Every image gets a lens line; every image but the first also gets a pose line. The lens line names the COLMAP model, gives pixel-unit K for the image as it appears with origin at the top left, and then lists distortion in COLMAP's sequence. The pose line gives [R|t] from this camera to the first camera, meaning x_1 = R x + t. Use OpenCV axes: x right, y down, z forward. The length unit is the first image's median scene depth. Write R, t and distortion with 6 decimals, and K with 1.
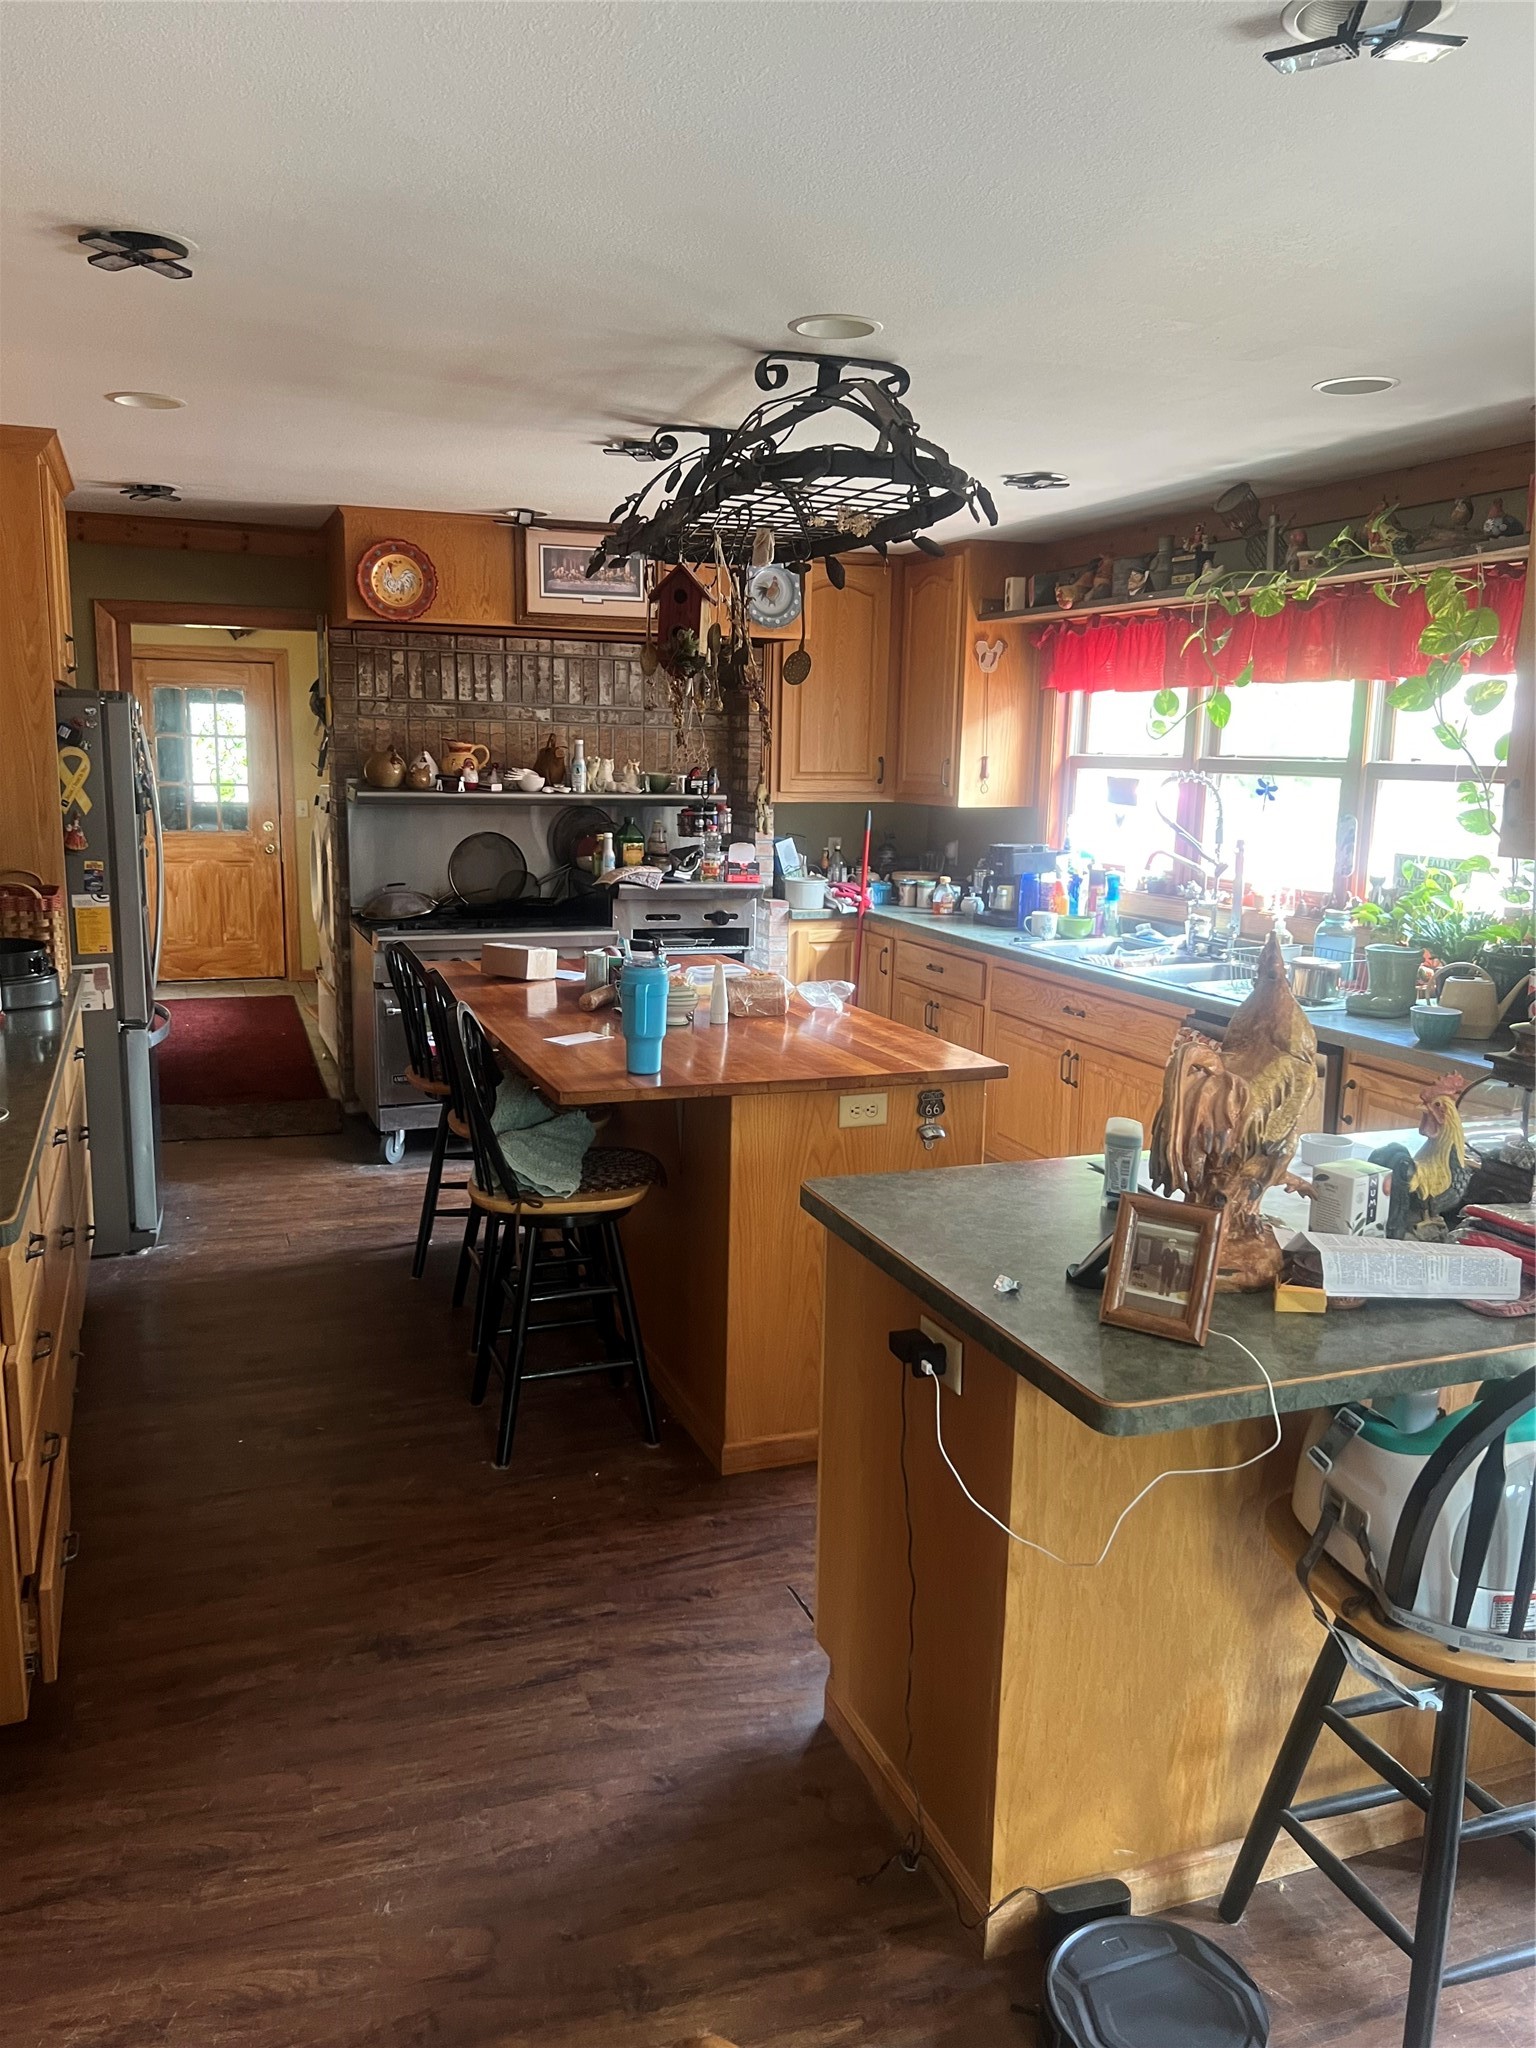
lens RADIAL K [[1544.6, 0, 755.7], [0, 1544.6, 1040.7], [0, 0, 1]] dist [0.045621, -0.051619]
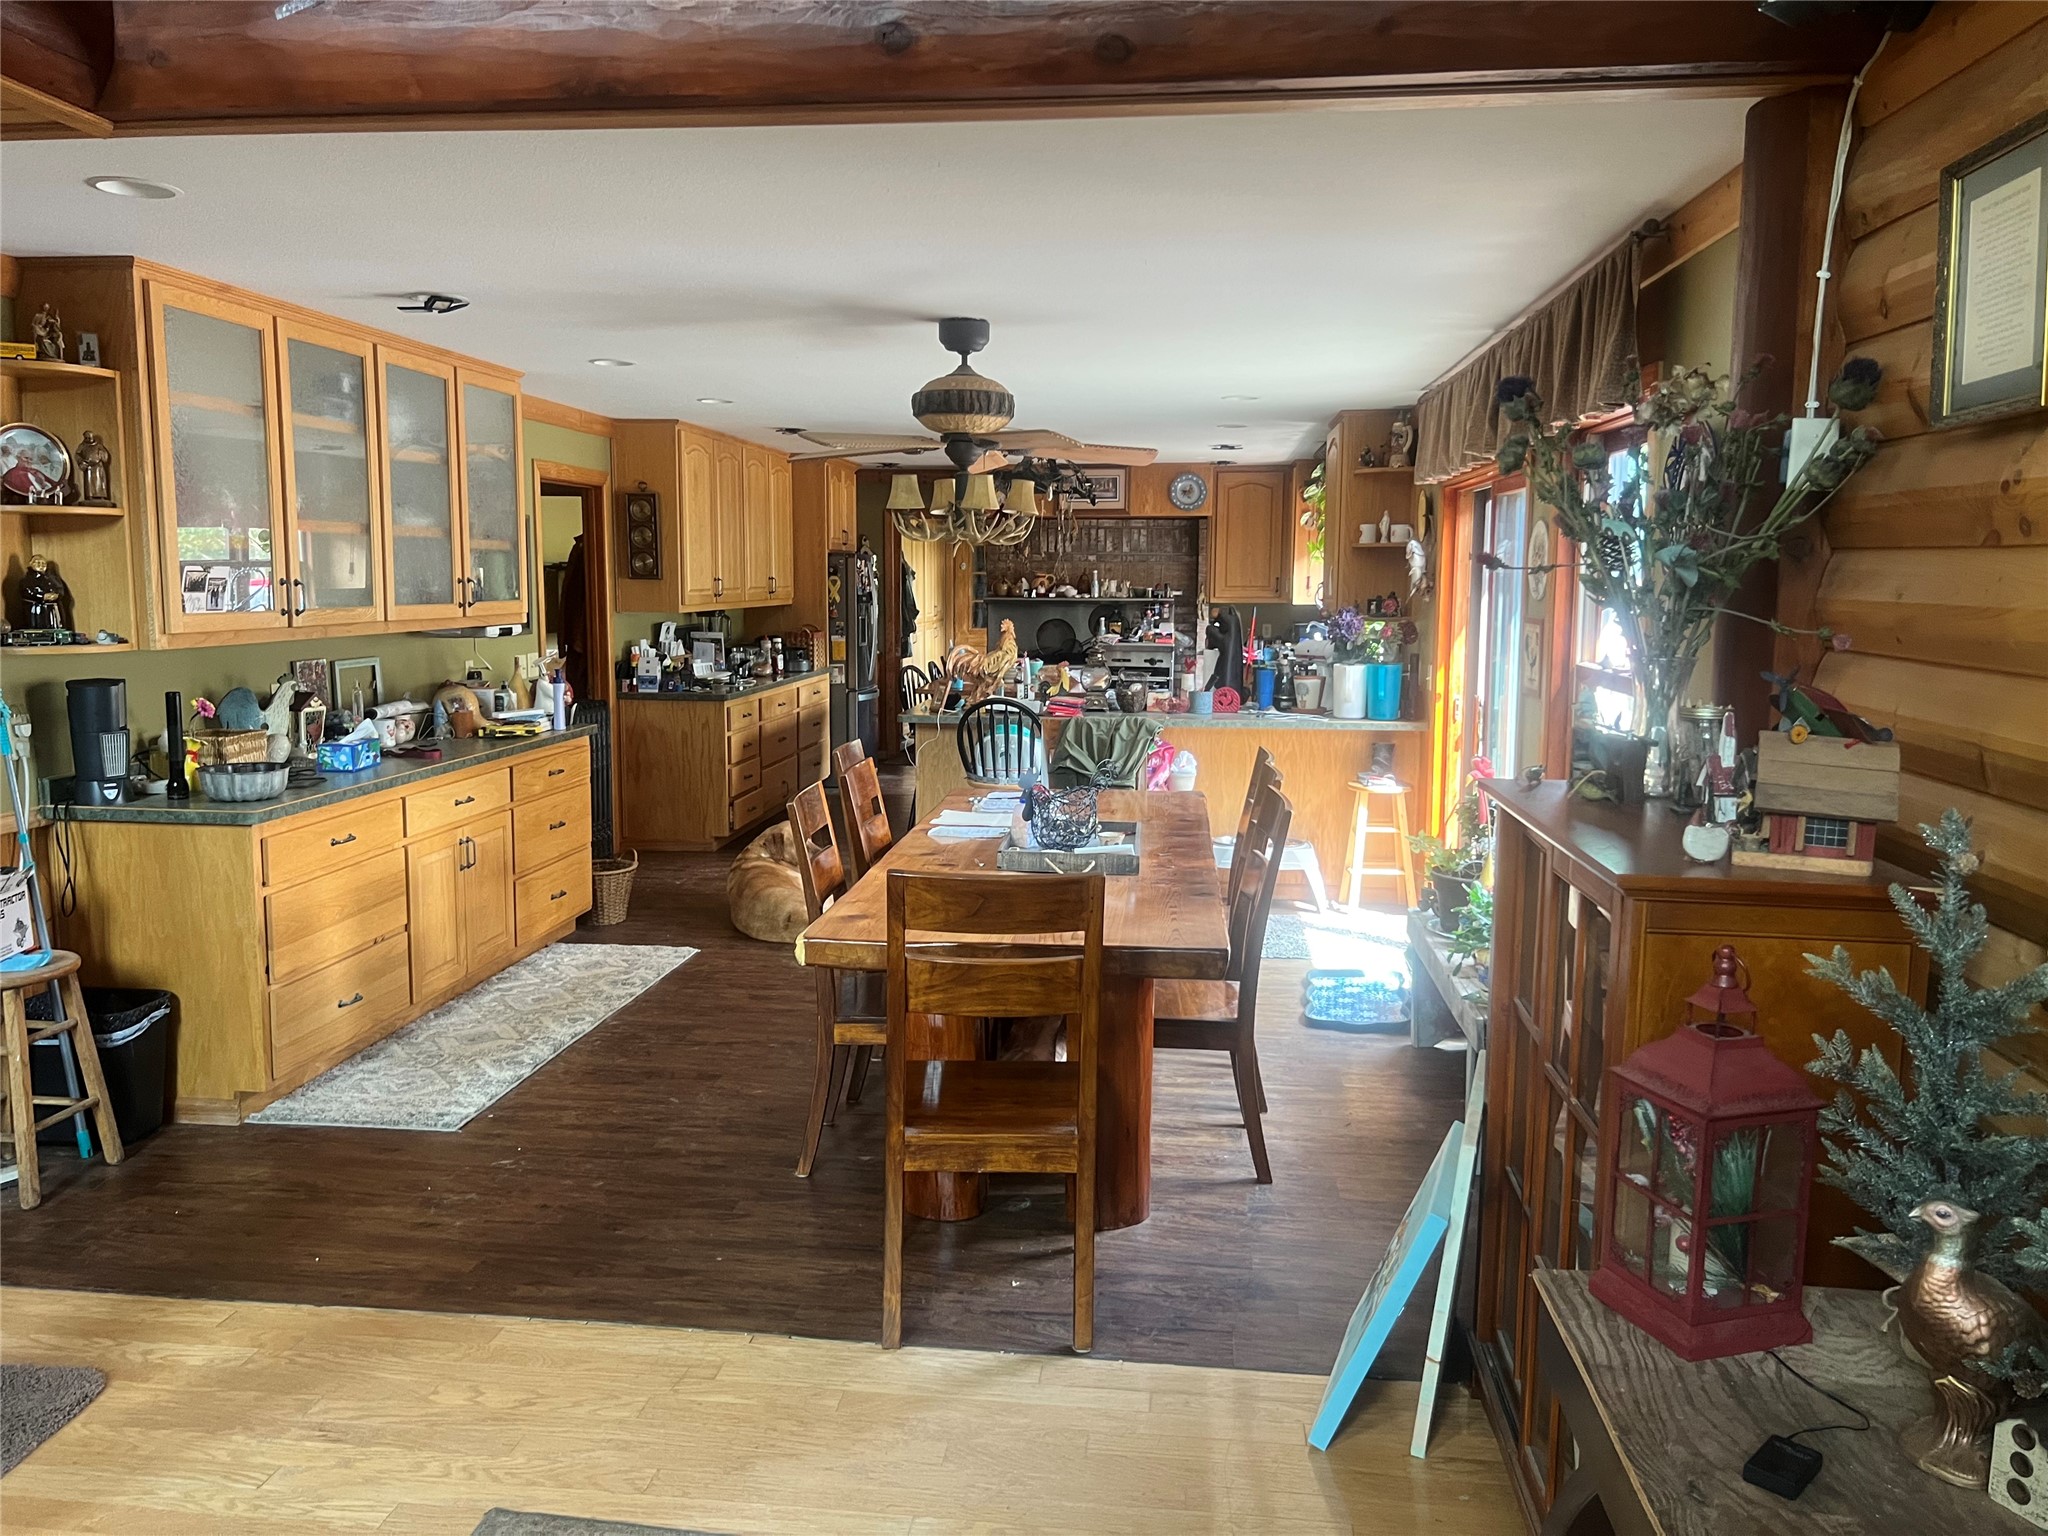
lens RADIAL K [[1544.6, 0, 1024.8], [0, 1544.6, 764.7], [0, 0, 1]] dist [0.045621, -0.051619]
pose [[0.892476, 0.038247, -0.449471, 0.735982], [-0.072885, 0.995533, -0.060009, 0.182874], [0.445169, 0.086317, 0.891277, -0.797982]]
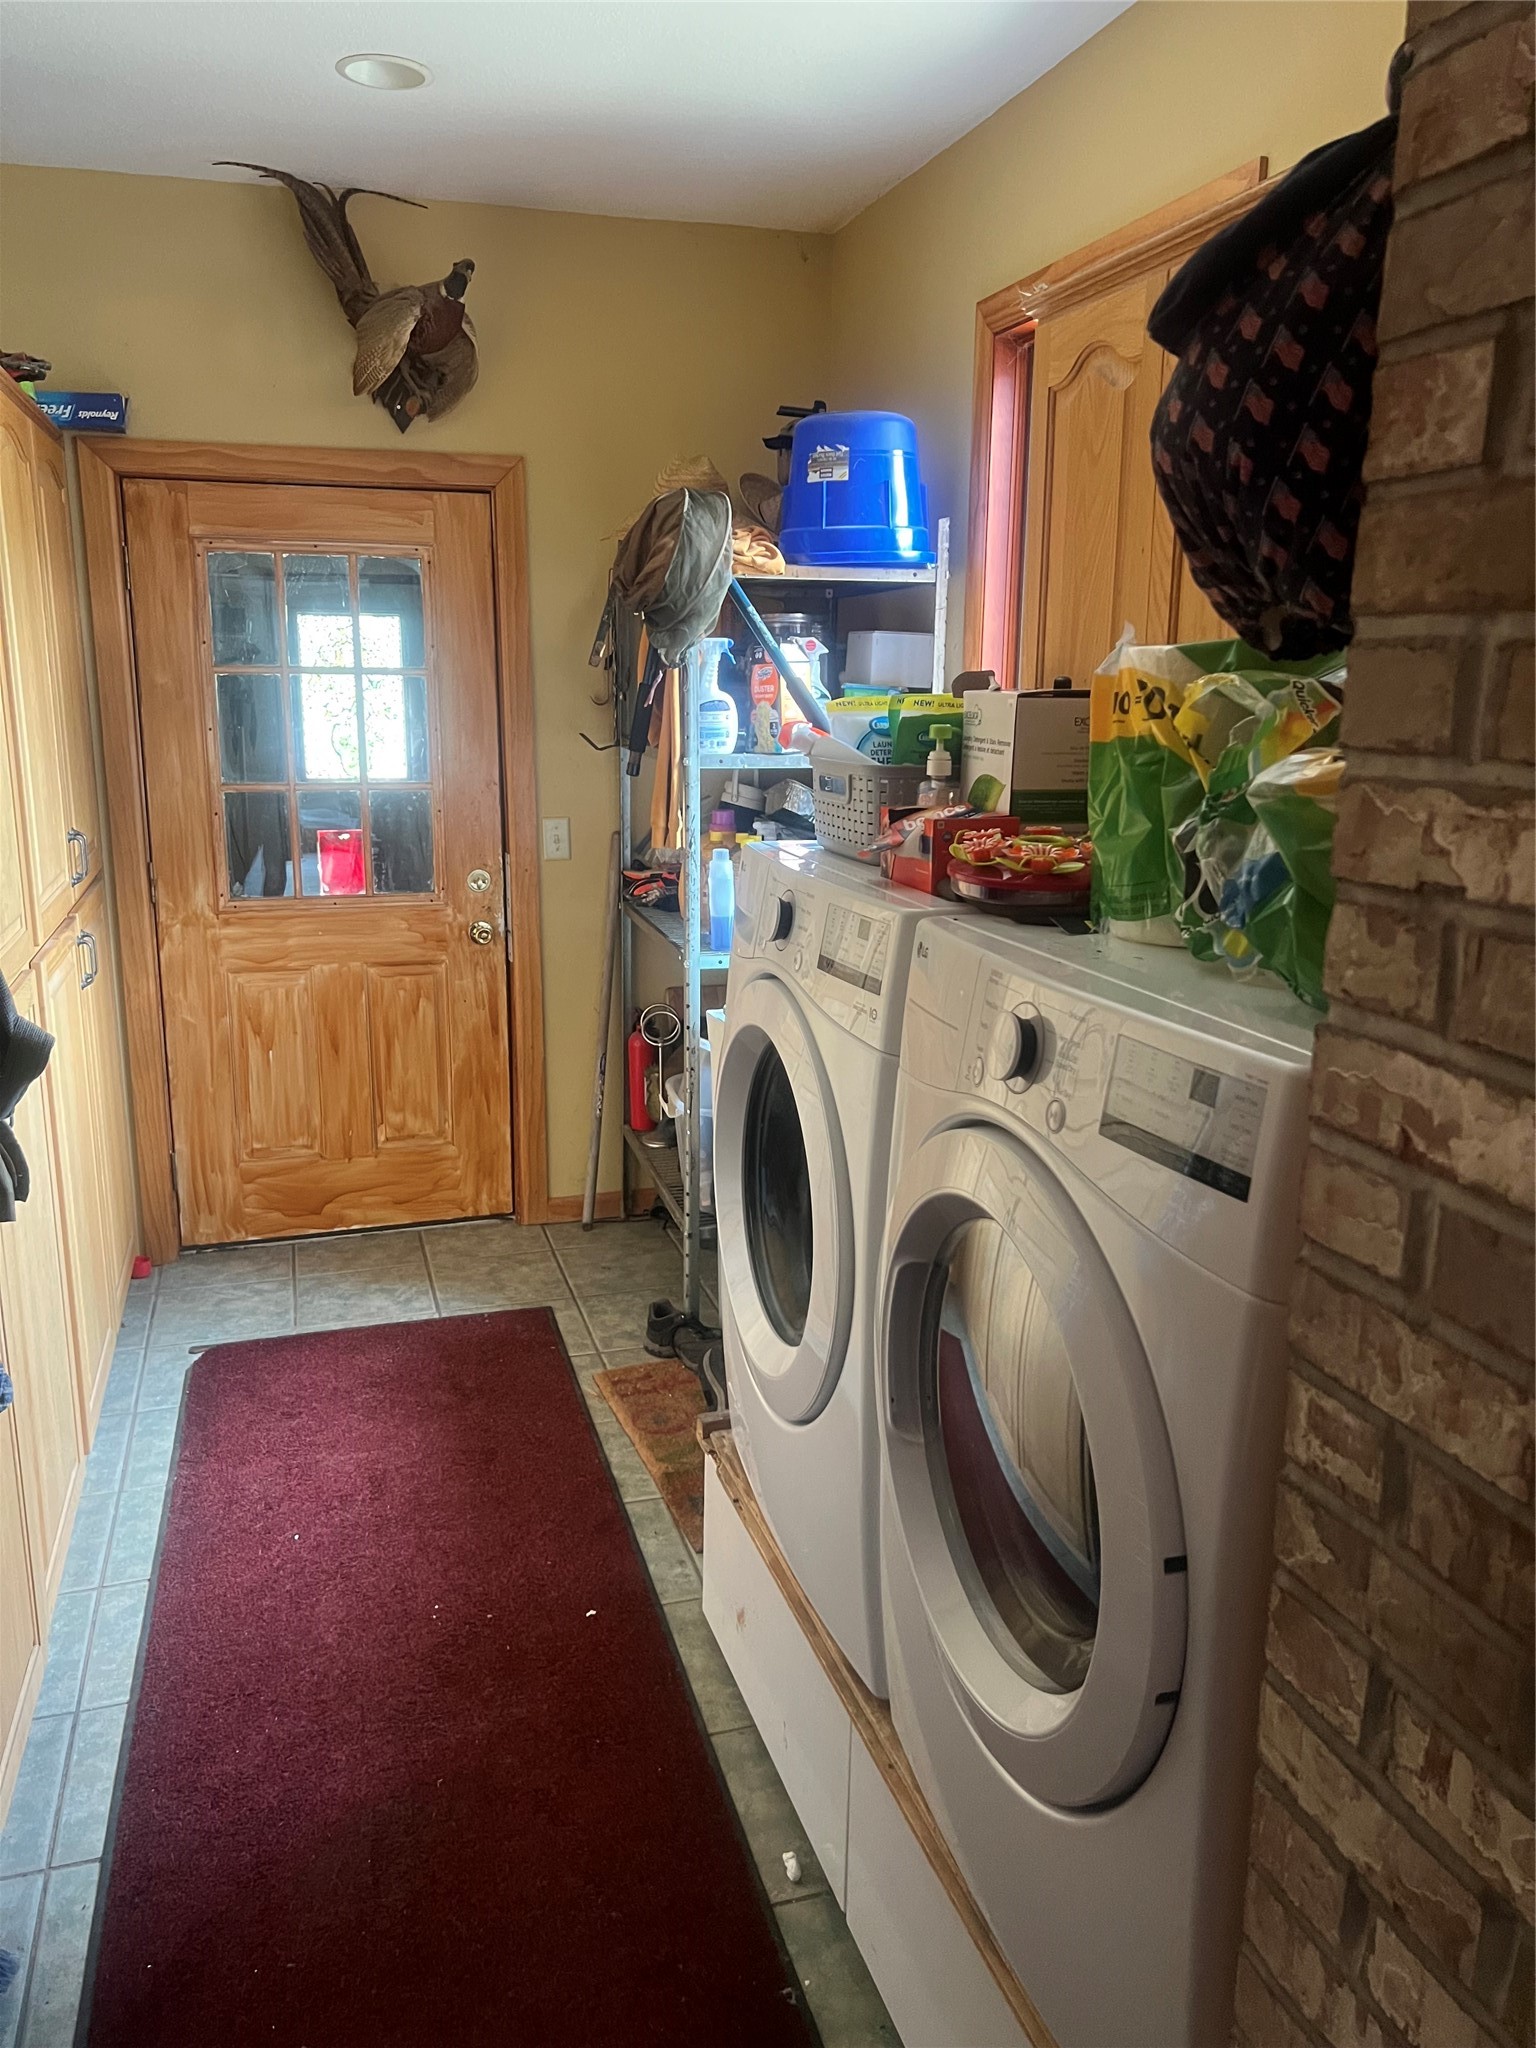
lens RADIAL K [[1544.6, 0, 769.5], [0, 1544.6, 1014.9], [0, 0, 1]] dist [0.045621, -0.051619]
pose [[0.998162, -0.006270, -0.060274, -0.204446], [0.007457, 0.999782, 0.019492, -0.106853], [0.060139, -0.019906, 0.997992, 0.566266]]
